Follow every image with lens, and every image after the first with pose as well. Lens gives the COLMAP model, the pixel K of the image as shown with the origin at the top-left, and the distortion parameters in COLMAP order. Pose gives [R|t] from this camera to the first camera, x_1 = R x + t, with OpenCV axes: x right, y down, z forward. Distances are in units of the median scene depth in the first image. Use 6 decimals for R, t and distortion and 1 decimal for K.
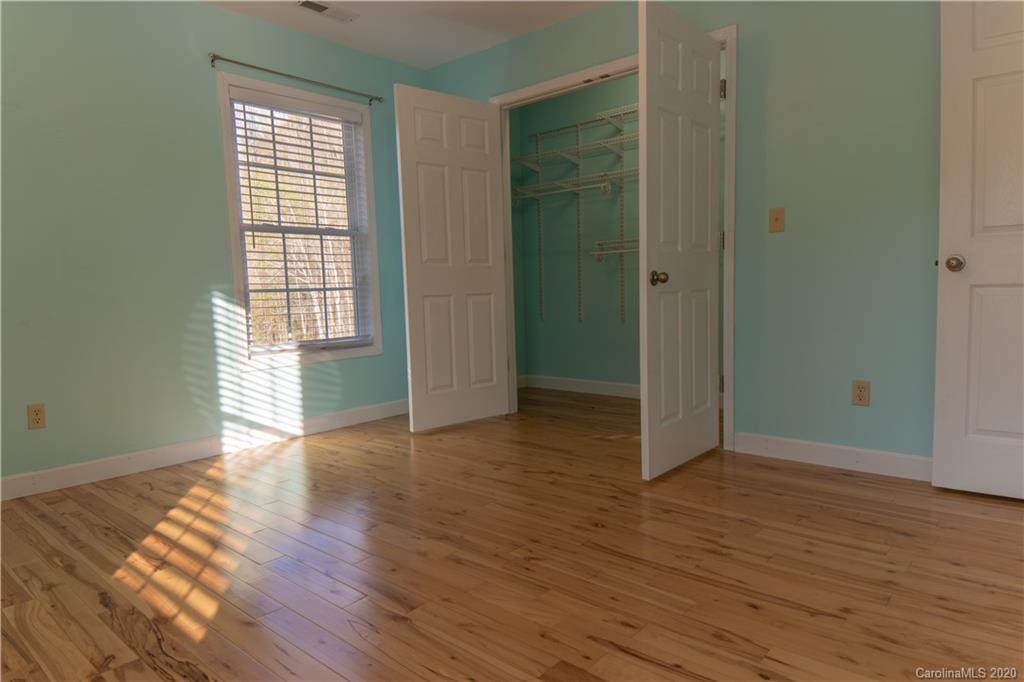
lens RADIAL K [[641.9, 0, 510.5], [0, 641.9, 342.7], [0, 0, 1]] dist [0.101443, -0.137382]
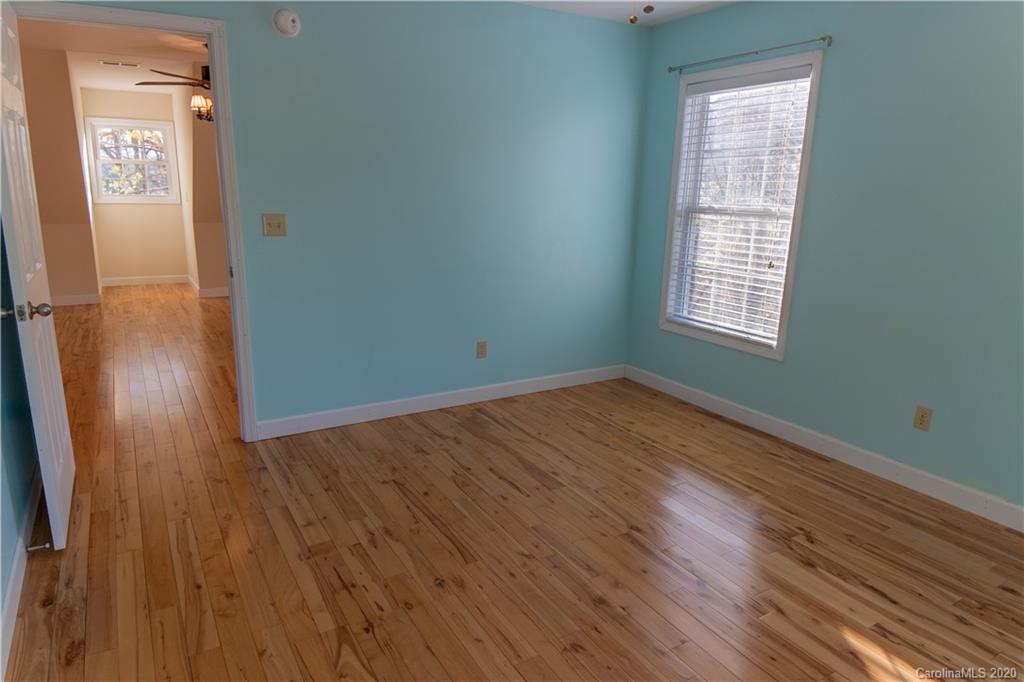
lens RADIAL K [[641.9, 0, 510.5], [0, 641.9, 342.7], [0, 0, 1]] dist [0.101443, -0.137382]
pose [[-0.955216, -0.066617, 0.288313, -0.253322], [0.025015, 0.952662, 0.302999, -0.399400], [-0.294850, 0.296642, -0.908332, 1.972418]]
